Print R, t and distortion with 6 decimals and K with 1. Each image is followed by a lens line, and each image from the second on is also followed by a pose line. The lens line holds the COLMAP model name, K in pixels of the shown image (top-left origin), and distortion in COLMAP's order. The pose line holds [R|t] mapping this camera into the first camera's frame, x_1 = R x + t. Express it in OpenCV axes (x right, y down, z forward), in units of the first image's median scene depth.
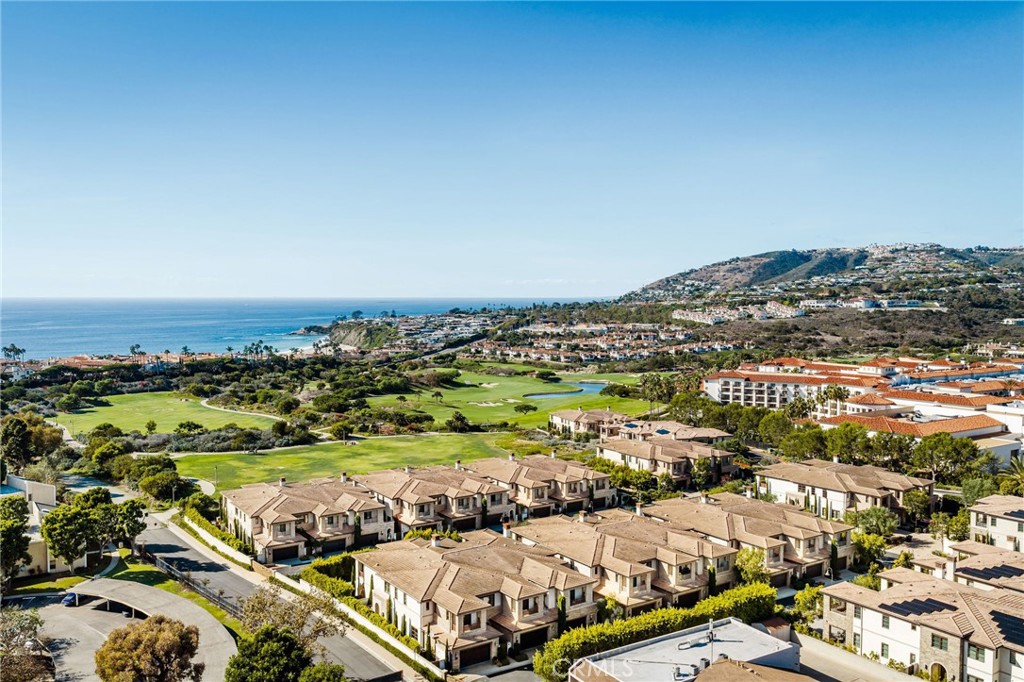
lens RADIAL K [[860.5, 0, 512.0], [0, 860.5, 341.0], [0, 0, 1]] dist [0.028012, -0.042716]
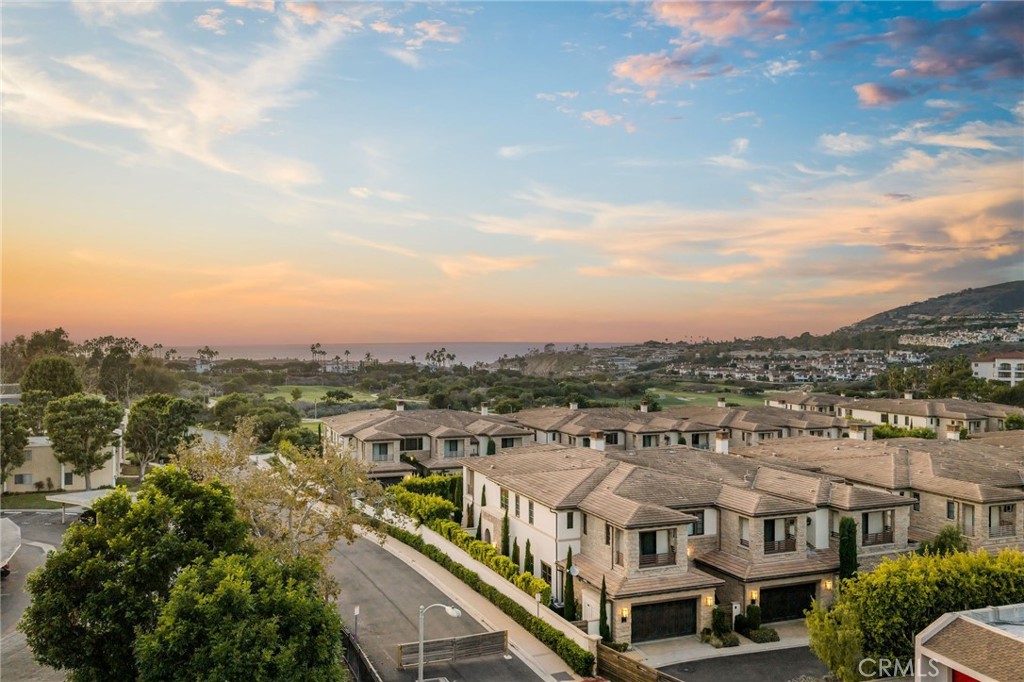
lens RADIAL K [[860.5, 0, 512.0], [0, 860.5, 341.0], [0, 0, 1]] dist [0.028012, -0.042716]
pose [[0.974613, 0.002352, -0.223883, -0.005656], [-0.014424, 0.998527, -0.052299, 0.072990], [0.223430, 0.054201, 0.973212, 0.156643]]
